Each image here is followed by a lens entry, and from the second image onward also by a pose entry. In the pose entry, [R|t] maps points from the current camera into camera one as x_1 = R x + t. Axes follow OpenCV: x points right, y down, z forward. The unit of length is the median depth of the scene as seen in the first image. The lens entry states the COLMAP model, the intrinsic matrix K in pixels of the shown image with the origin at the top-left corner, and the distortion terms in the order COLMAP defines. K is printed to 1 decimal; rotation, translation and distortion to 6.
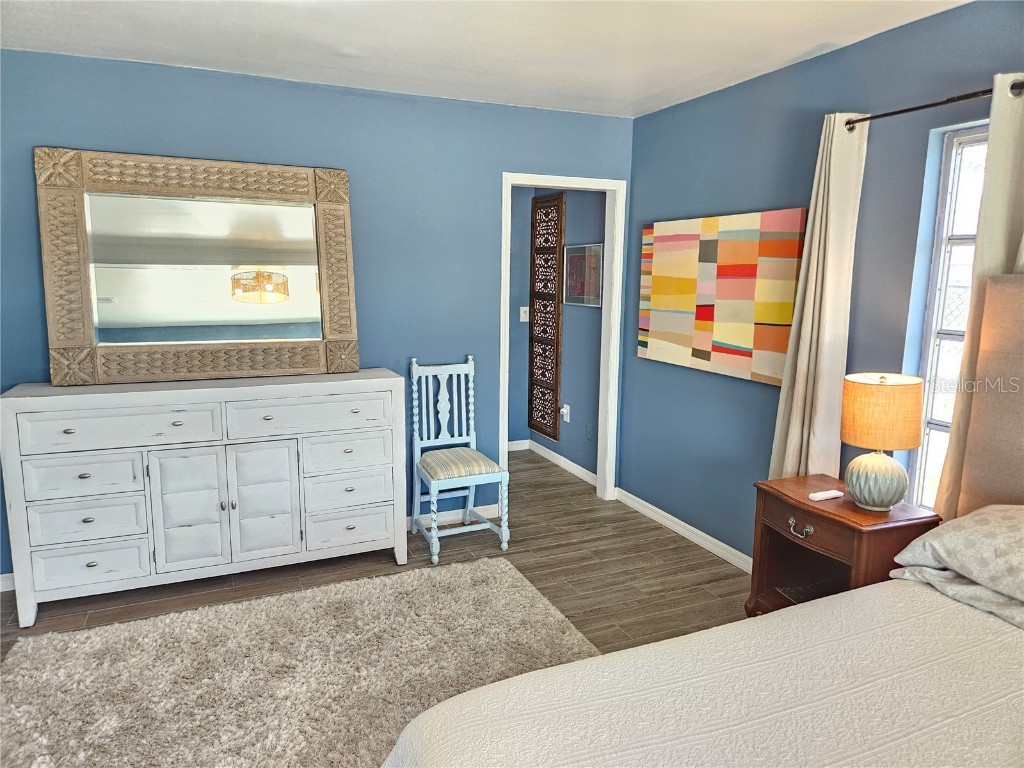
lens RADIAL K [[681.4, 0, 519.9], [0, 681.4, 389.2], [0, 0, 1]] dist [0.063957, -0.042993]
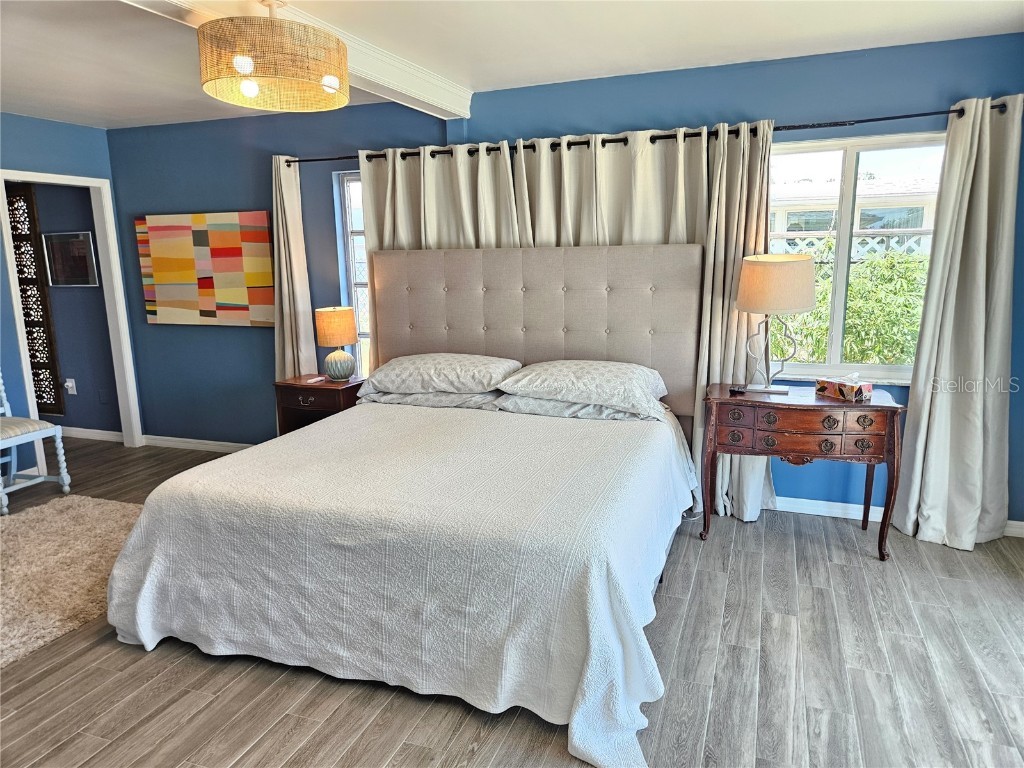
lens RADIAL K [[701.6, 0, 512.0], [0, 701.6, 384.0], [0, 0, 1]] dist [0.066049, -0.058617]
pose [[0.709984, -0.154347, 0.687095, -0.308928], [0.148538, 0.986557, 0.068131, 0.084040], [-0.688374, 0.053688, 0.723366, -0.450611]]
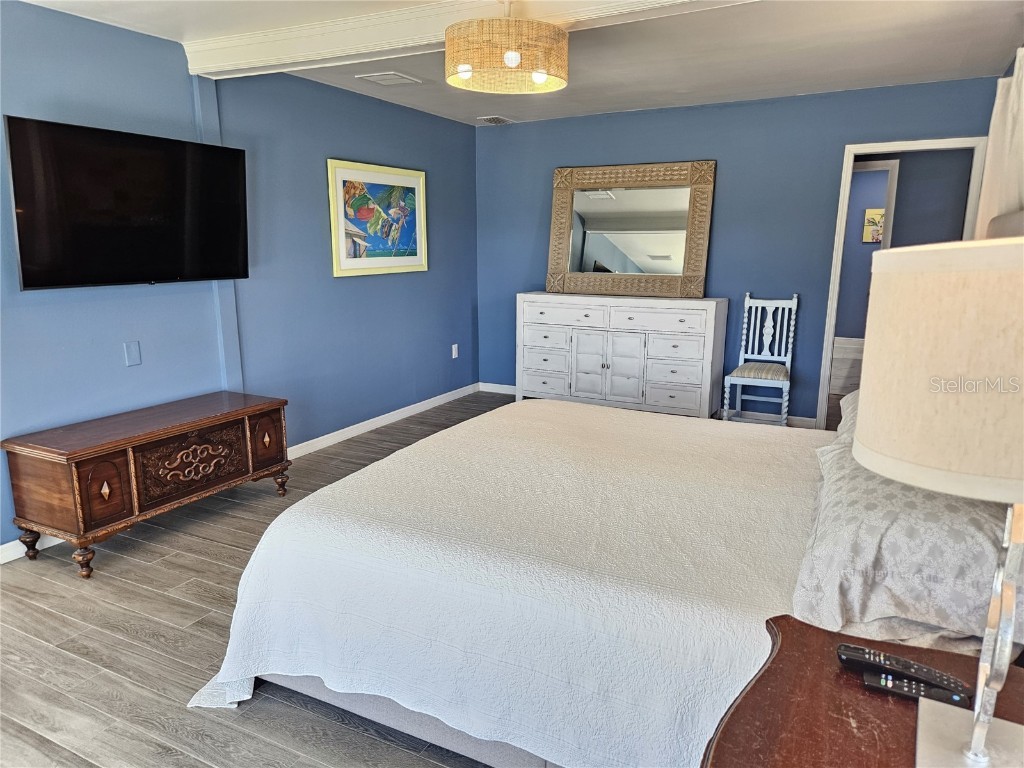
lens RADIAL K [[701.6, 0, 512.0], [0, 701.6, 384.0], [0, 0, 1]] dist [0.066049, -0.058617]
pose [[0.617064, 0.149197, -0.772640, 0.741473], [-0.130776, 0.987651, 0.086272, 0.082644], [0.775970, 0.047807, 0.628956, -0.274367]]
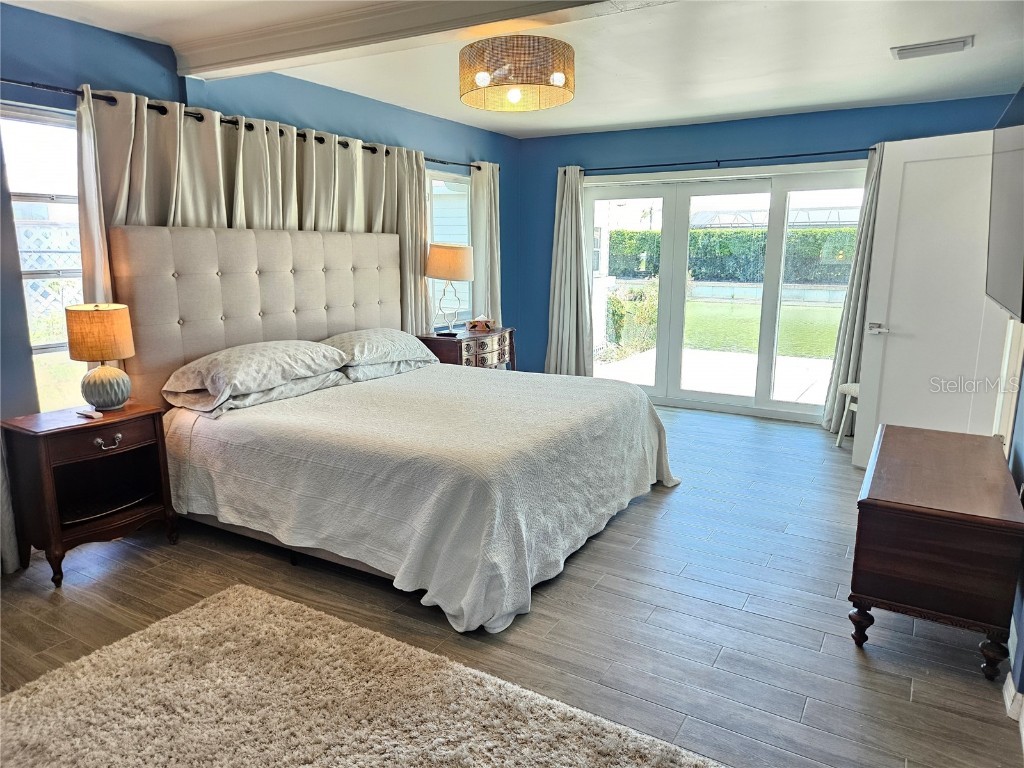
lens RADIAL K [[701.6, 0, 512.0], [0, 701.6, 384.0], [0, 0, 1]] dist [0.066049, -0.058617]
pose [[-0.577204, -0.165505, 0.799652, -0.672428], [0.136064, 0.946064, 0.294021, -0.110635], [-0.805185, 0.278514, -0.523553, 0.758311]]
